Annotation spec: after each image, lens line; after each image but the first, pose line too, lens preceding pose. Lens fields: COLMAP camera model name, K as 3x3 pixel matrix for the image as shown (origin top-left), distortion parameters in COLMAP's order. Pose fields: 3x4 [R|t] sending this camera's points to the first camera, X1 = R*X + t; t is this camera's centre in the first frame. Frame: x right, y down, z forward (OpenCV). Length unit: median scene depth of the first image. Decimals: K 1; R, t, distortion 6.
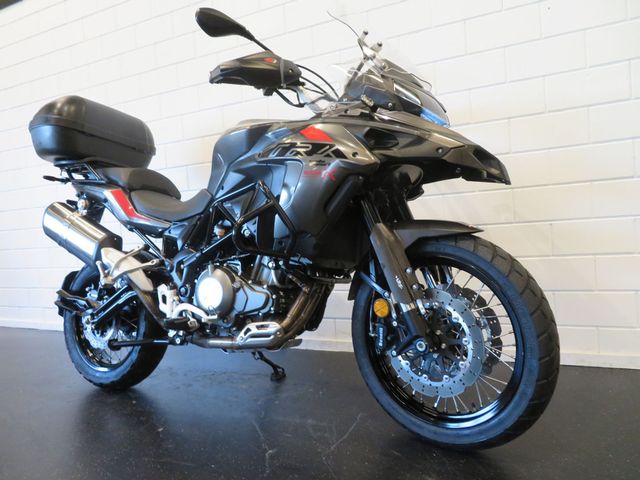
lens RADIAL K [[454.6, 0, 320.0], [0, 454.6, 240.0], [0, 0, 1]] dist [0.000700, -0.000154]
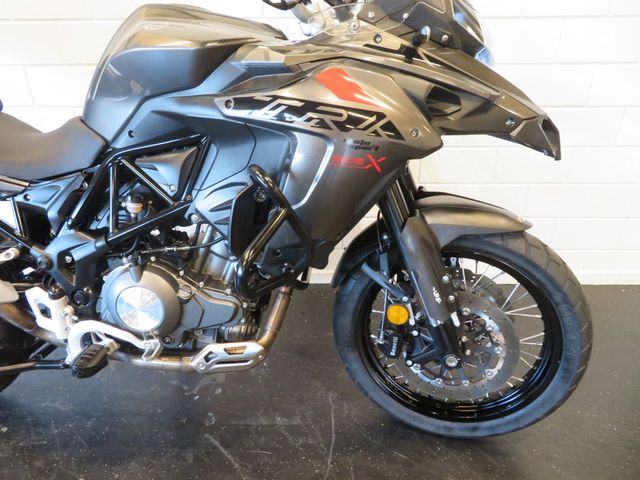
lens RADIAL K [[454.6, 0, 320.0], [0, 454.6, 240.0], [0, 0, 1]] dist [0.000700, -0.000154]
pose [[0.910670, -0.108927, 0.398516, -0.265832], [-0.044748, 0.932934, 0.357257, -0.228063], [-0.410704, -0.343176, 0.844720, 0.391936]]
